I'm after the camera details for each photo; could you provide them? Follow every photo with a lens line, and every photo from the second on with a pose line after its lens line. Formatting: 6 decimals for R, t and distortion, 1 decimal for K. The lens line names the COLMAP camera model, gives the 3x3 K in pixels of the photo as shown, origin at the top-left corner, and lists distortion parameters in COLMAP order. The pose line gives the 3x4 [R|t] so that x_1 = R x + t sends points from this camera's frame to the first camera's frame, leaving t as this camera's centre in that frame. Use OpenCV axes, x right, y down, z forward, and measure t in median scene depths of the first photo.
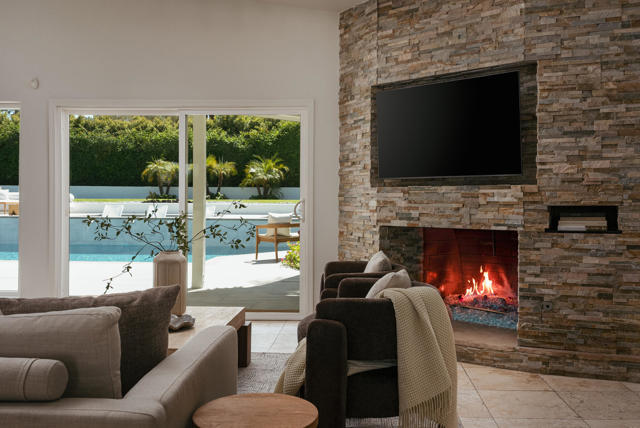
lens RADIAL K [[633.3, 0, 319.1], [0, 633.3, 211.6], [0, 0, 1]] dist [-0.024768, 0.000000]
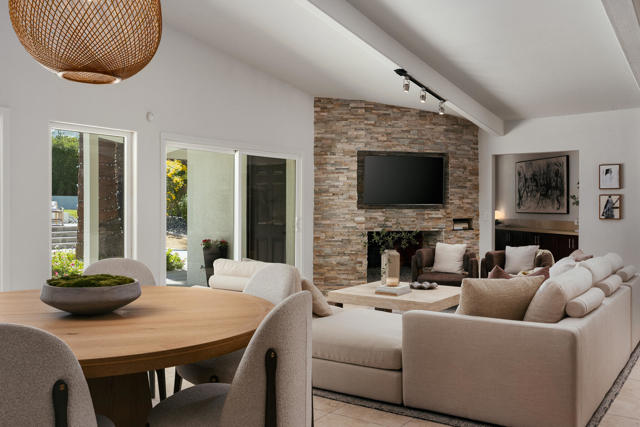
lens RADIAL K [[607.8, 0, 319.4], [0, 607.8, 210.6], [0, 0, 1]] dist [0.023222, 0.000000]
pose [[0.491203, -0.007040, 0.871016, -1.561445], [0.017498, 0.999845, -0.001787, -0.037754], [-0.870869, 0.016119, 0.491251, 0.313493]]
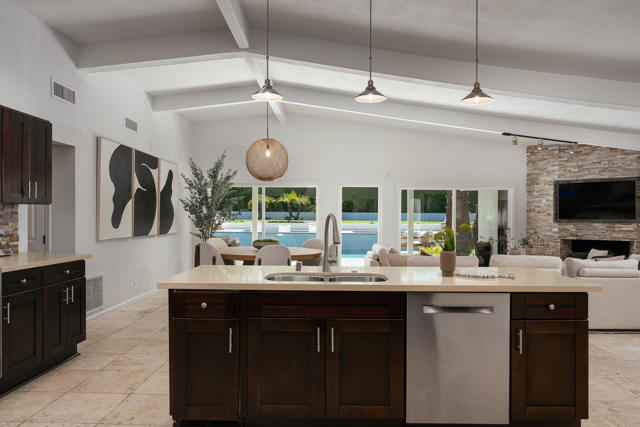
lens RADIAL K [[441.0, 0, 322.3], [0, 441.0, 219.5], [0, 0, 1]] dist [-0.004757, 0.000073]
pose [[0.997579, -0.003546, 0.069453, -1.006313], [0.004319, 0.999930, -0.010981, -0.041086], [-0.069409, 0.011254, 0.997525, -0.664153]]
